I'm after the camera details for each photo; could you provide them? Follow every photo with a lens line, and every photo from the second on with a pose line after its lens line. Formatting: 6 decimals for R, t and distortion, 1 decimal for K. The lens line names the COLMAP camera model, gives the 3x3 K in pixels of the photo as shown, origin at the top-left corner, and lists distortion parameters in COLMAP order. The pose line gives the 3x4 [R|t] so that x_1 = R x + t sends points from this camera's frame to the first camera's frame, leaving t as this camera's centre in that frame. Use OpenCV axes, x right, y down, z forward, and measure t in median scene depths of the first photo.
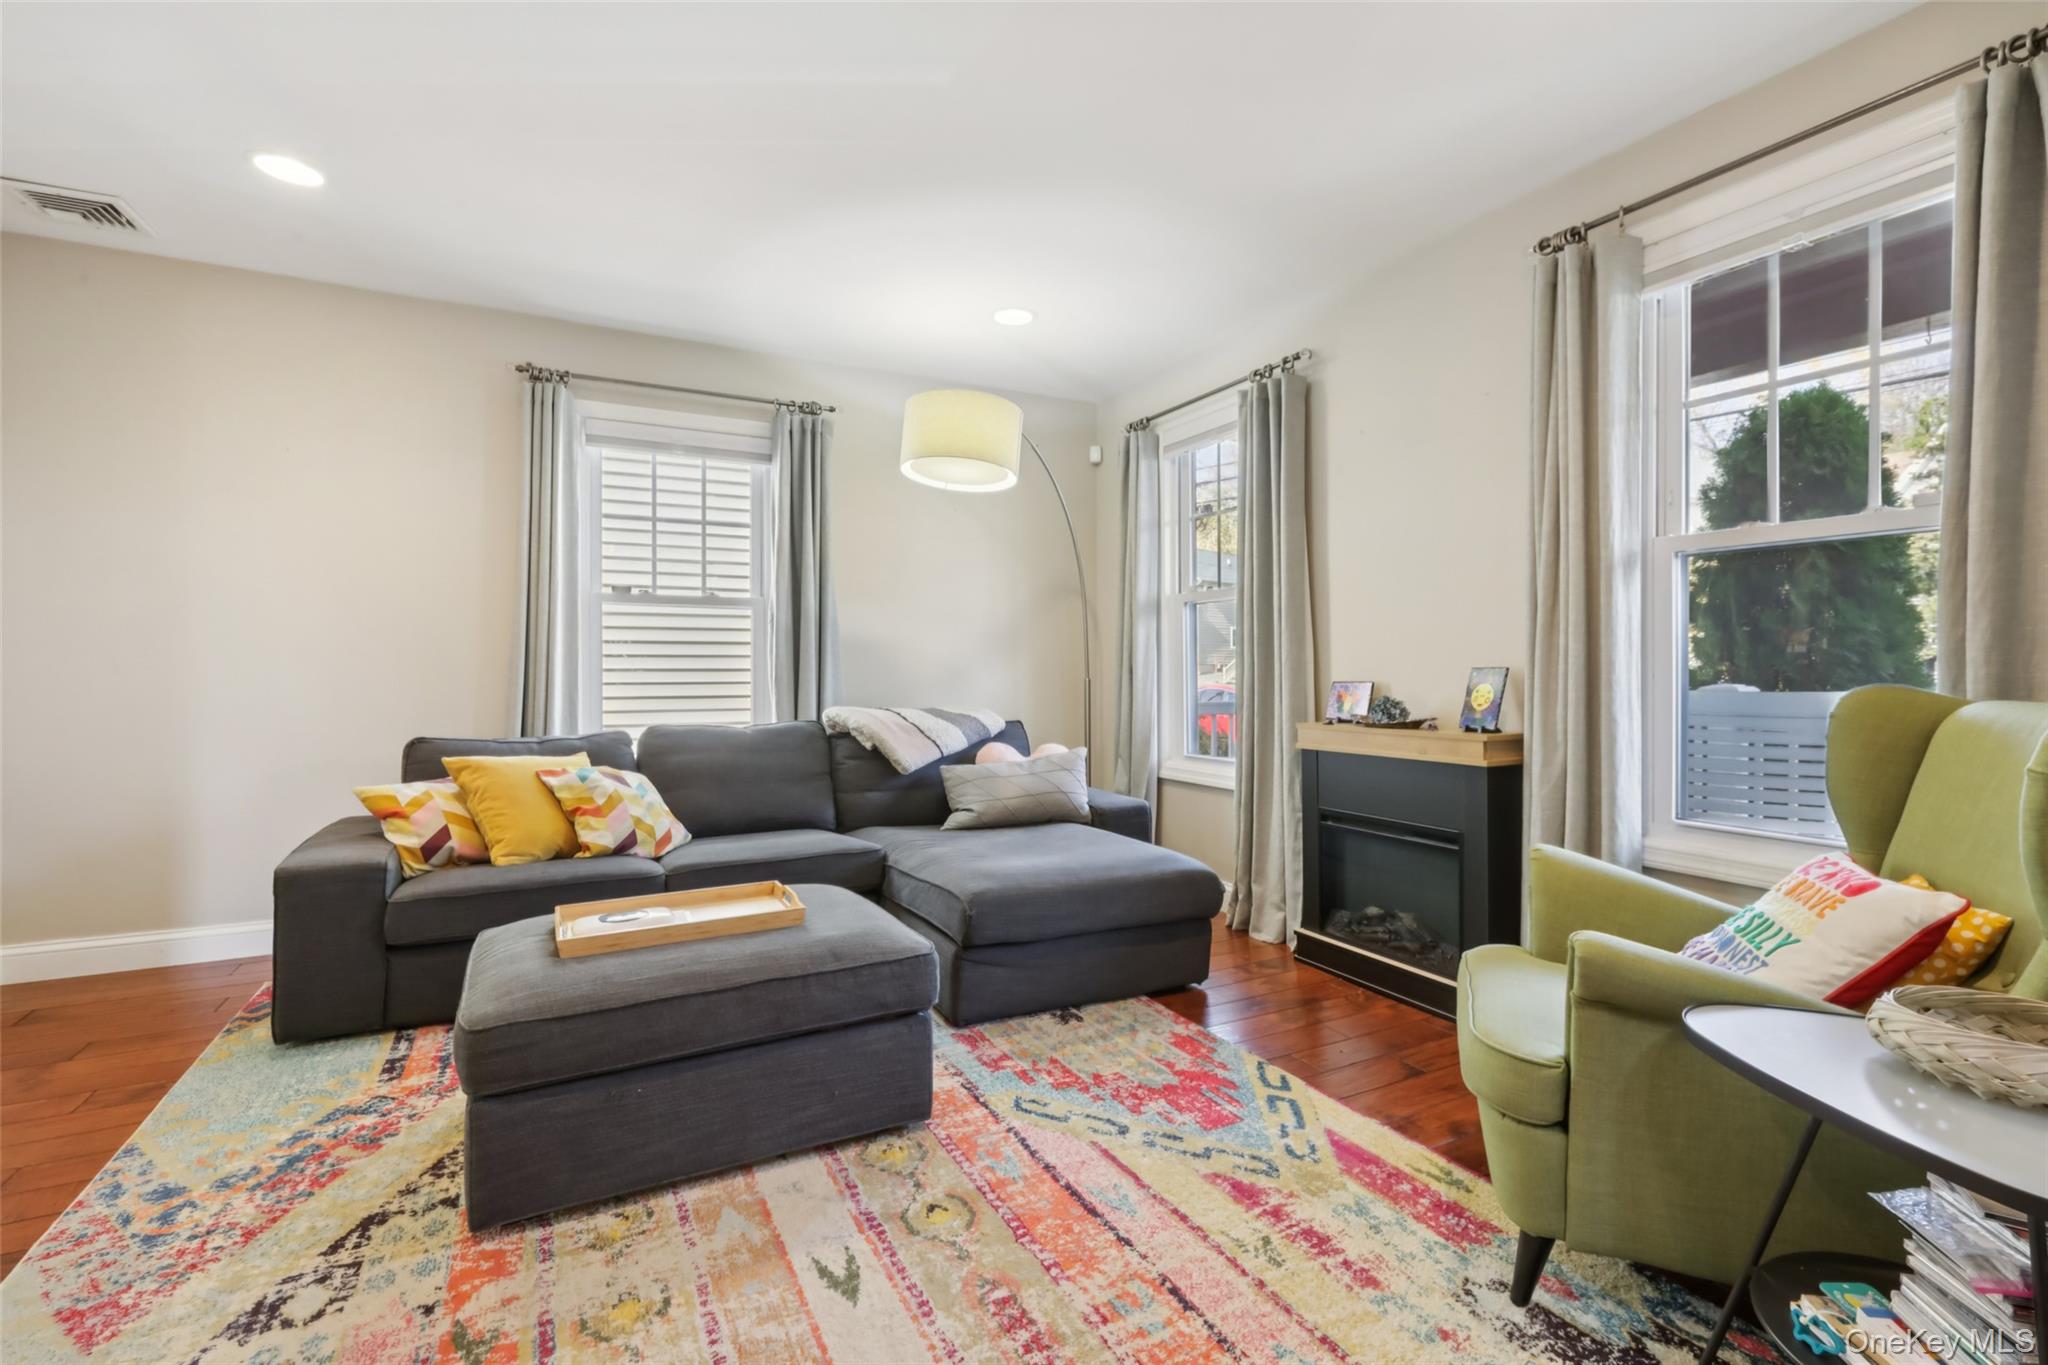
lens RADIAL K [[917.1, 0, 1032.5], [0, 917.1, 675.2], [0, 0, 1]] dist [-0.000519, 0.001522]
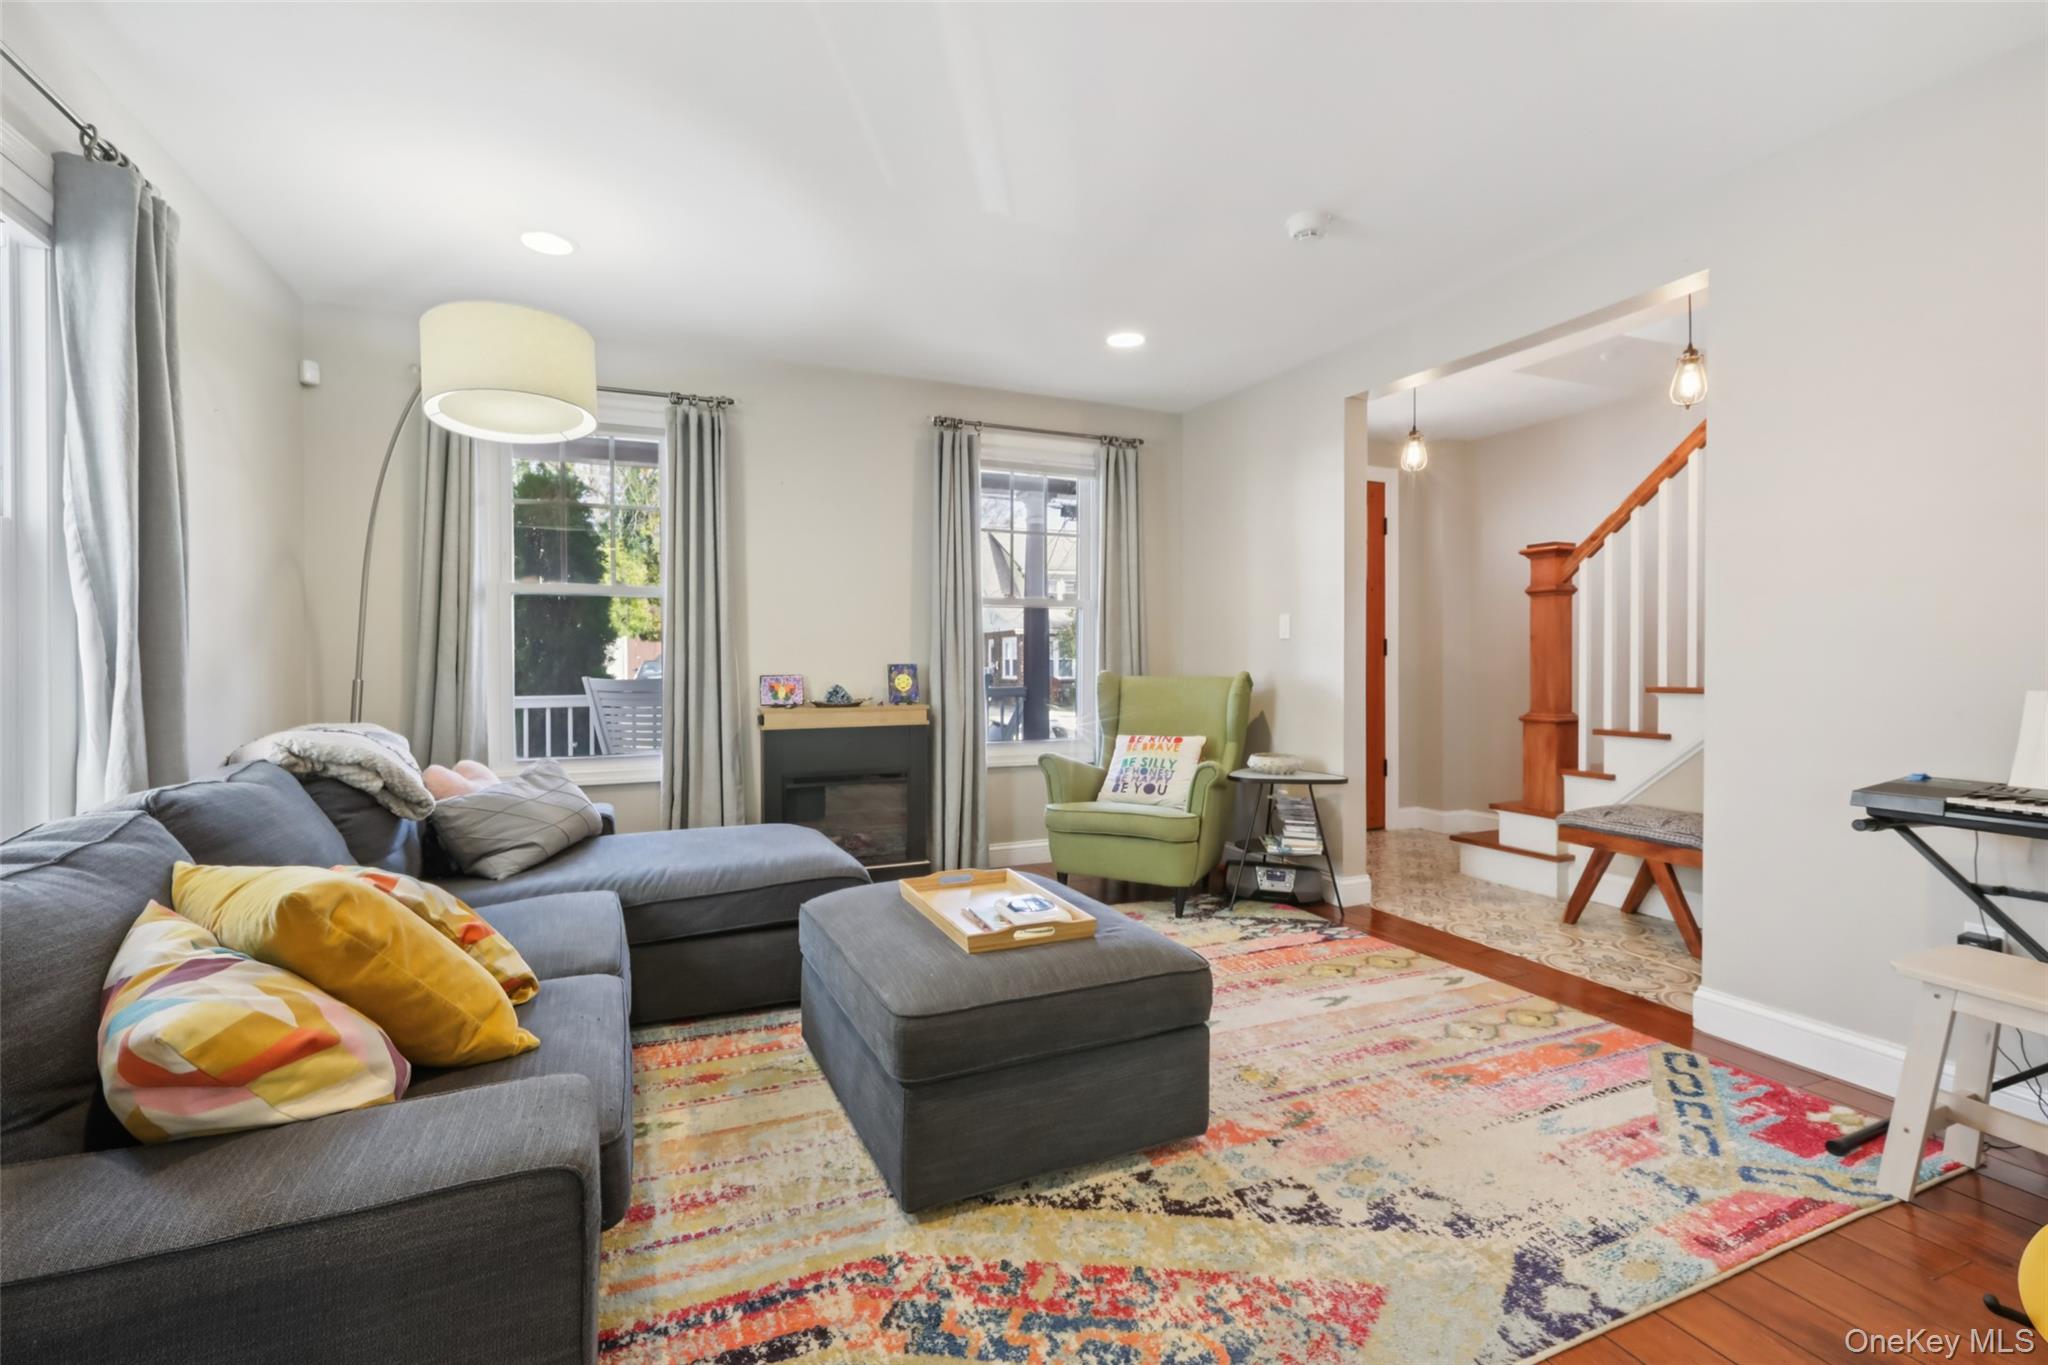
lens RADIAL K [[909.4, 0, 1022.7], [0, 909.4, 672.2], [0, 0, 1]] dist [-0.000923, 0.000839]
pose [[0.072306, -0.011218, 0.997319, -1.410780], [0.007981, 0.999911, 0.010668, -0.012953], [-0.997351, 0.007188, 0.072389, 0.890235]]
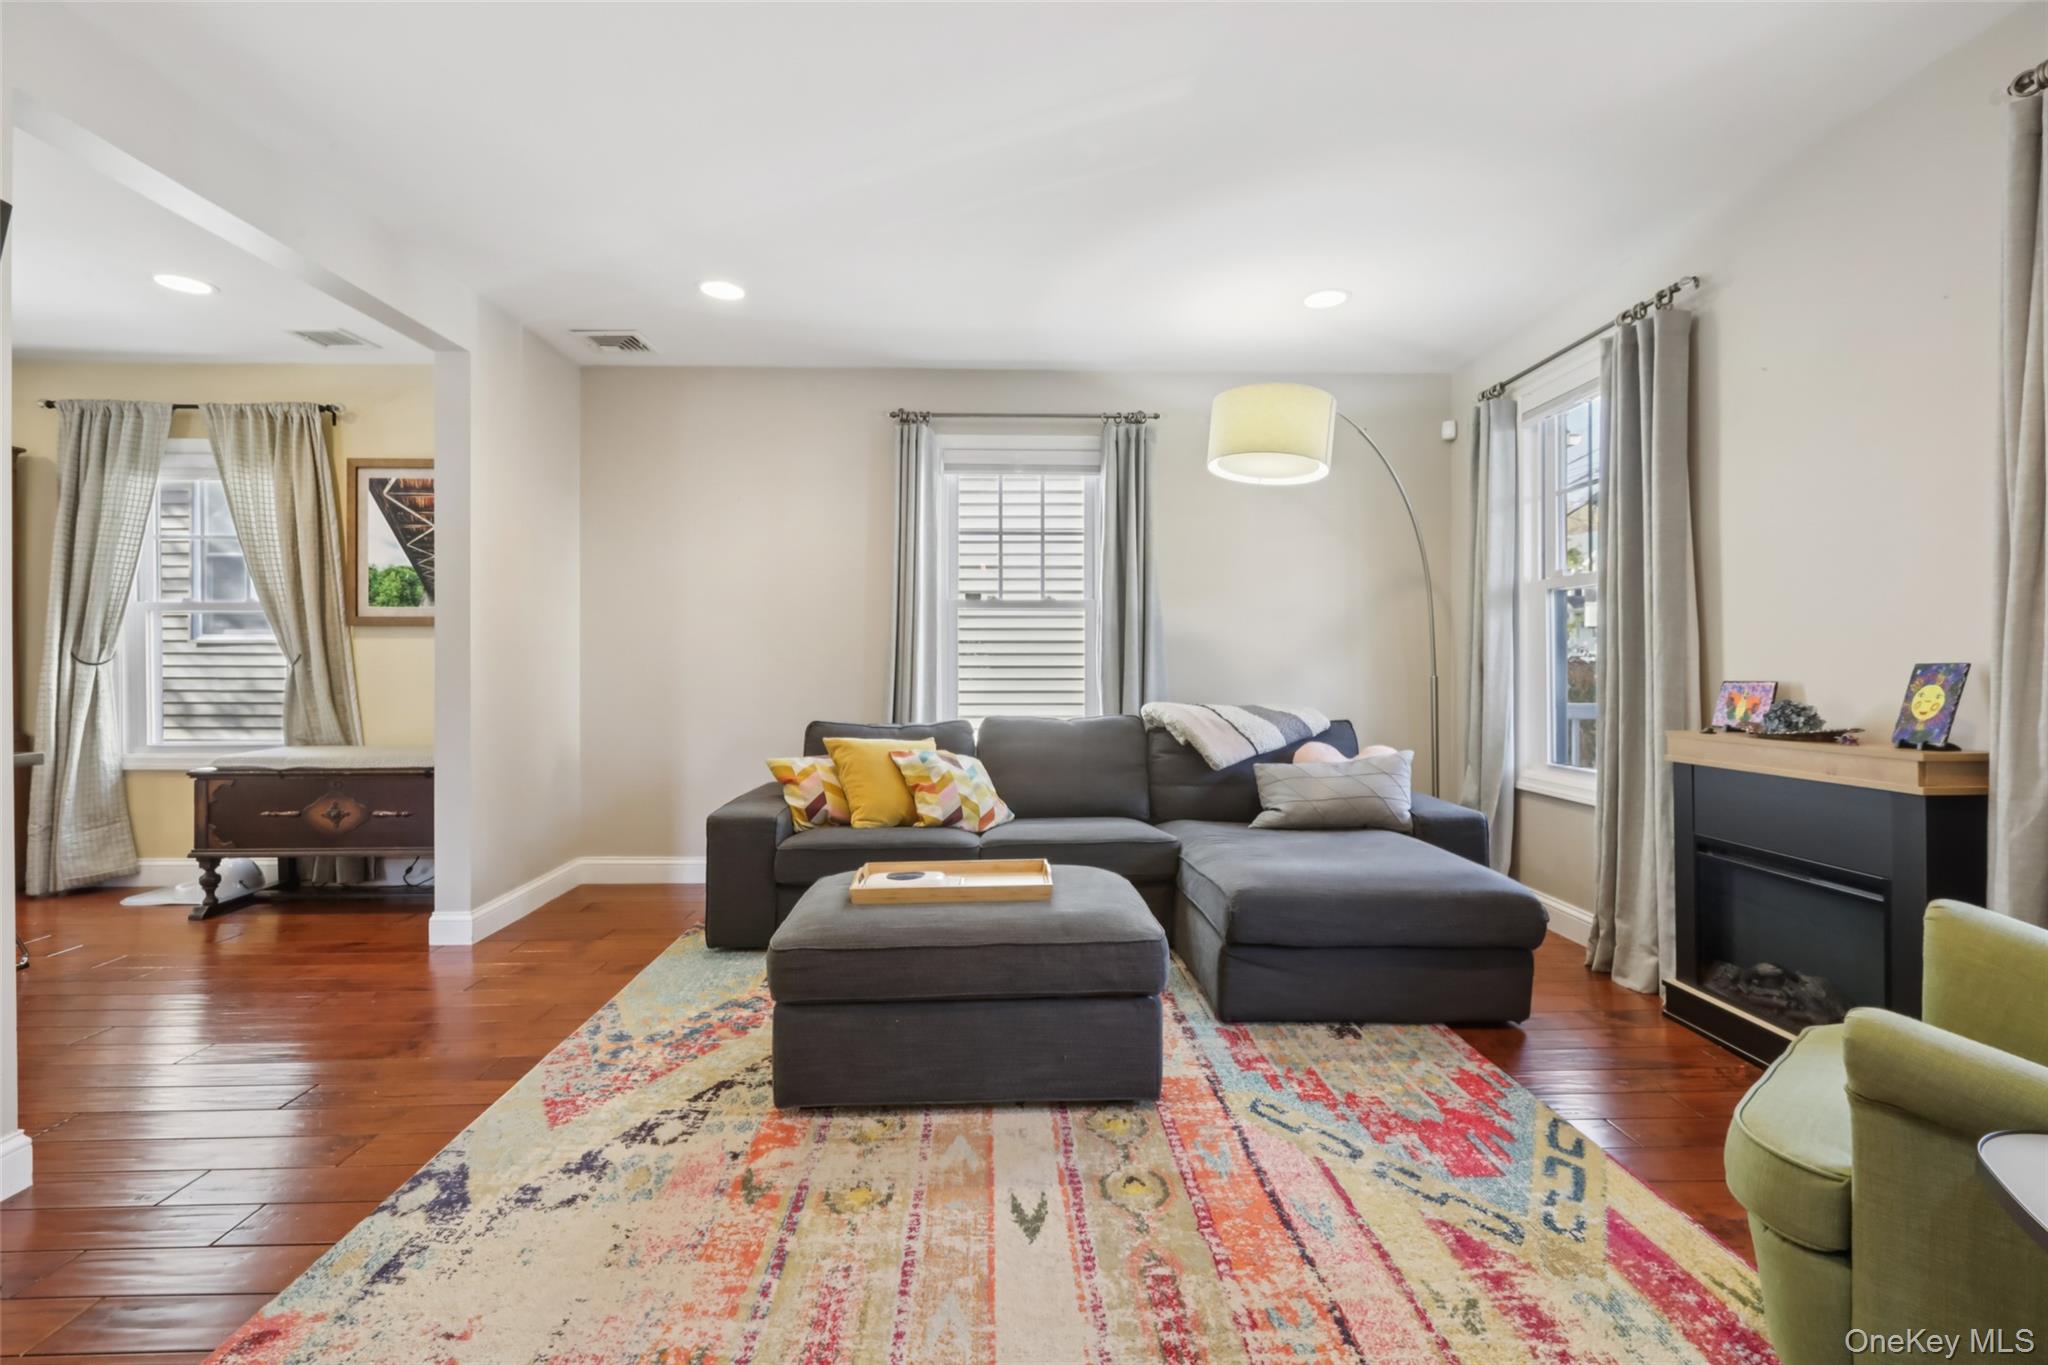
lens RADIAL K [[913.8, 0, 1025.9], [0, 913.8, 672.0], [0, 0, 1]] dist [-0.001016, 0.000592]
pose [[0.900197, 0.001872, -0.435480, 0.197704], [-0.001678, 0.999998, 0.000830, -0.001245], [0.435480, -0.000017, 0.900198, 0.004451]]
